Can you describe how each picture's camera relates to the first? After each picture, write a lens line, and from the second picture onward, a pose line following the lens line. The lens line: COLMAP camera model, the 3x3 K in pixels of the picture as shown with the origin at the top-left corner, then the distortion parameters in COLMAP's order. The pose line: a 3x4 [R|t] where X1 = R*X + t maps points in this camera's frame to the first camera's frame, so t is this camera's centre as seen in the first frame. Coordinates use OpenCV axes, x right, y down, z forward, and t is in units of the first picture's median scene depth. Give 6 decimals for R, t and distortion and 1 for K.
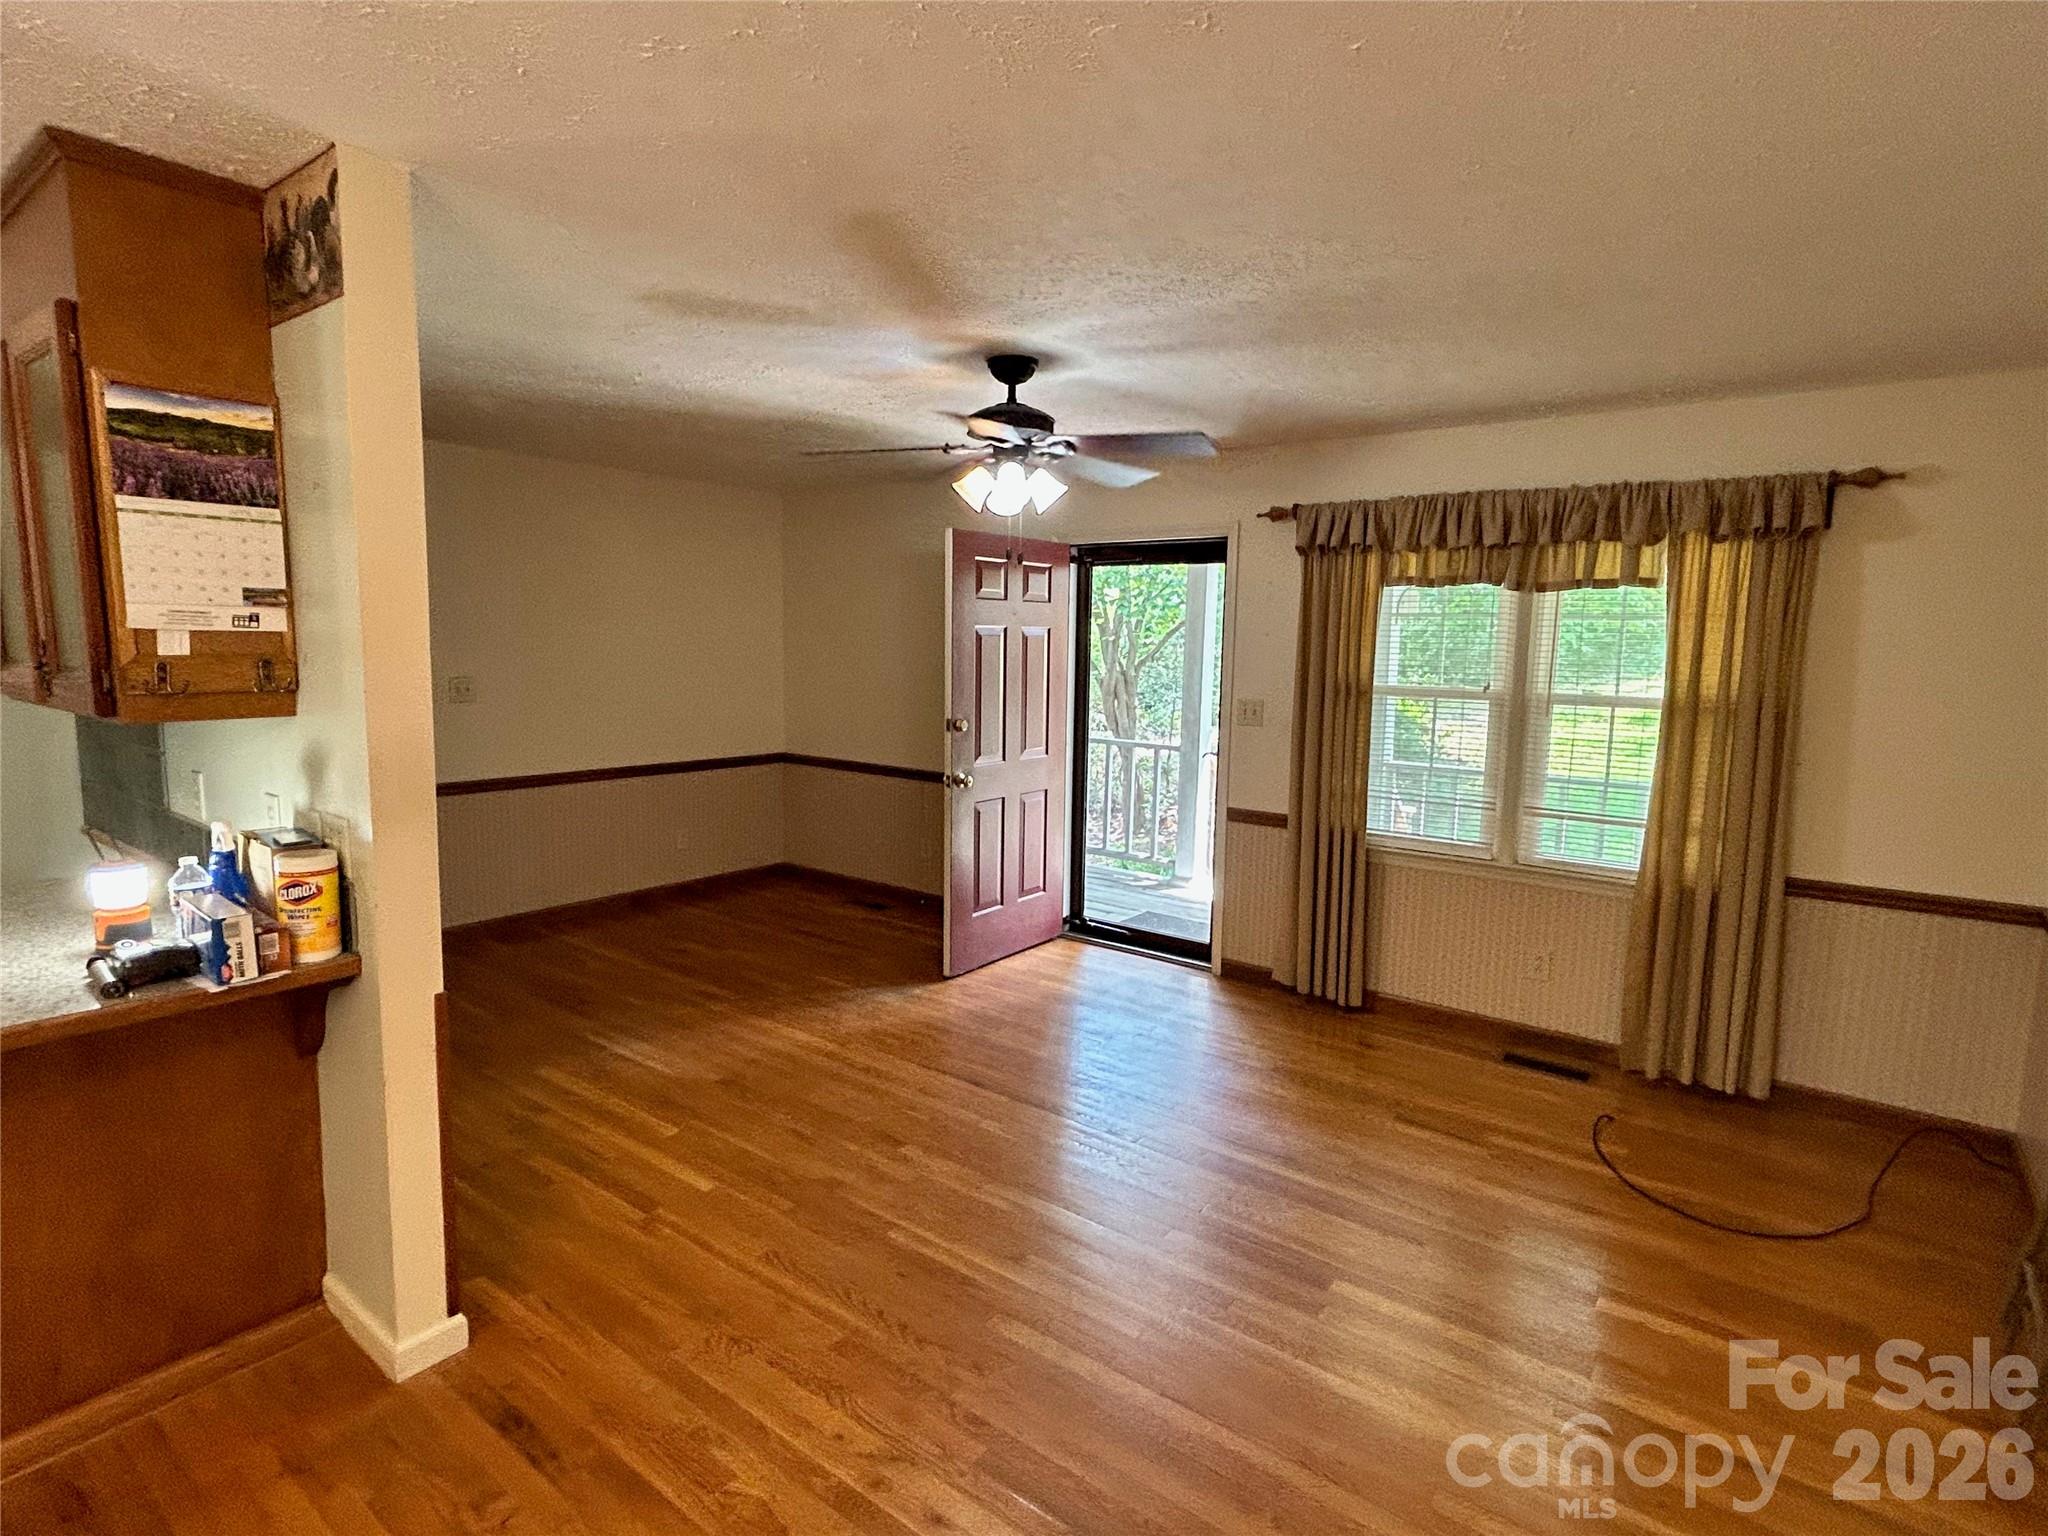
lens RADIAL K [[1054.9, 0, 1024.0], [0, 1054.9, 768.0], [0, 0, 1]] dist [0.004199, 0.000224]
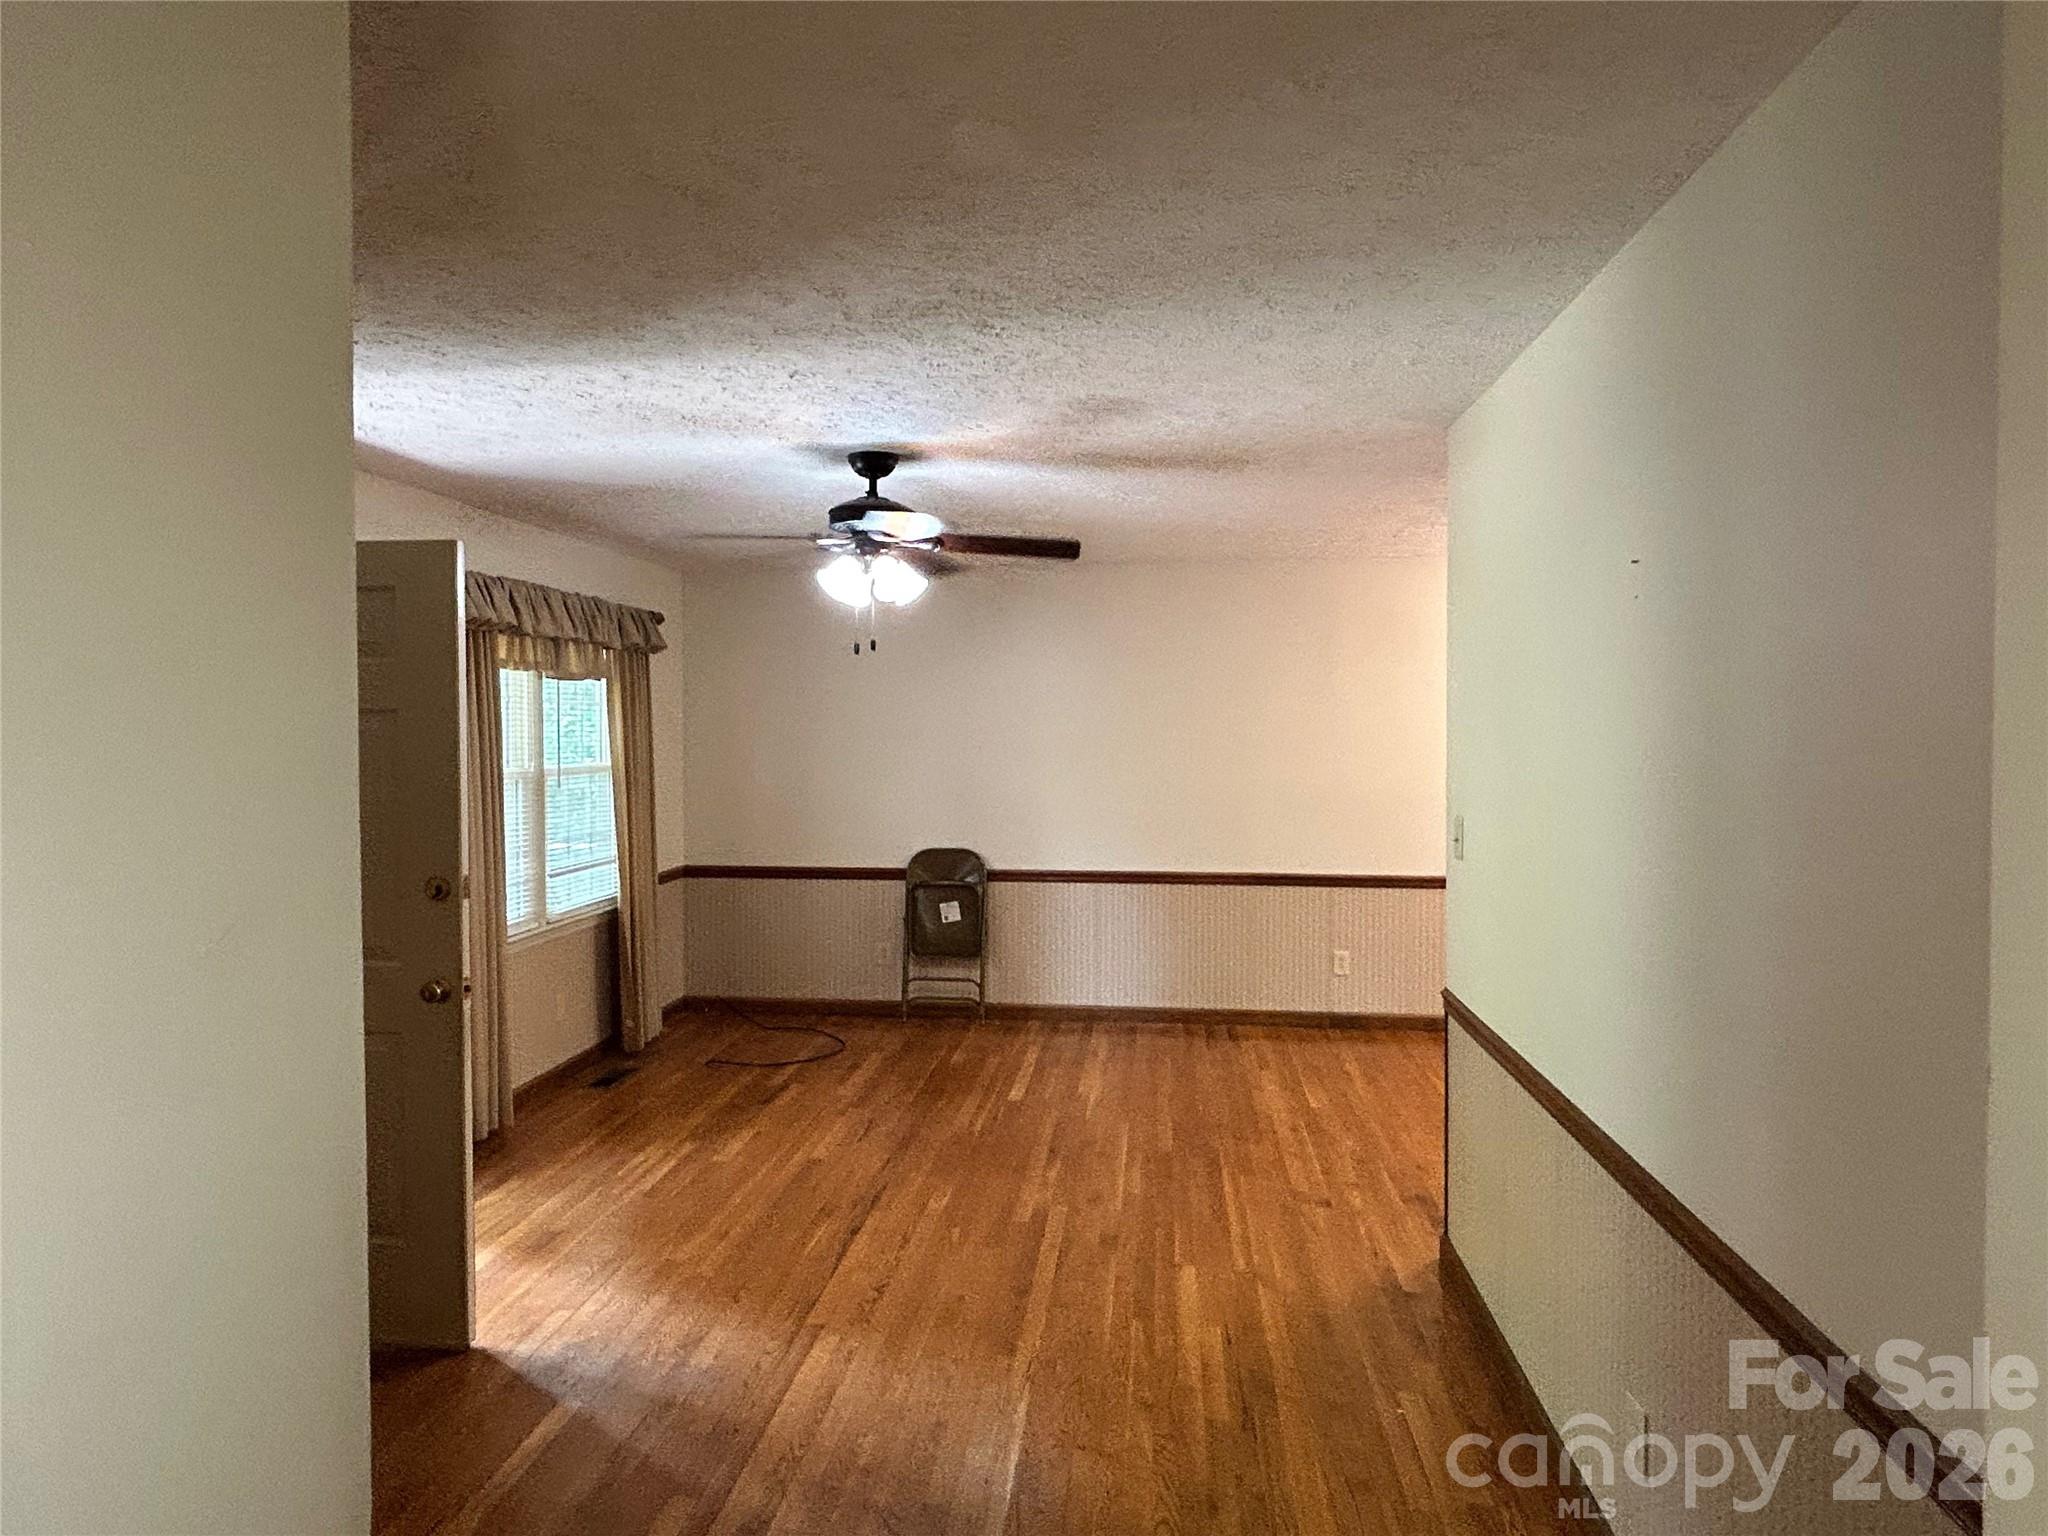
lens RADIAL K [[1239.9, 0, 1019.5], [0, 1239.9, 761.1], [0, 0, 1]] dist [-0.004588, 0.004281]
pose [[-0.514764, -0.041738, 0.856316, -1.091247], [0.094674, 0.989938, 0.105163, -0.205542], [-0.852089, 0.135205, -0.505633, 1.494661]]
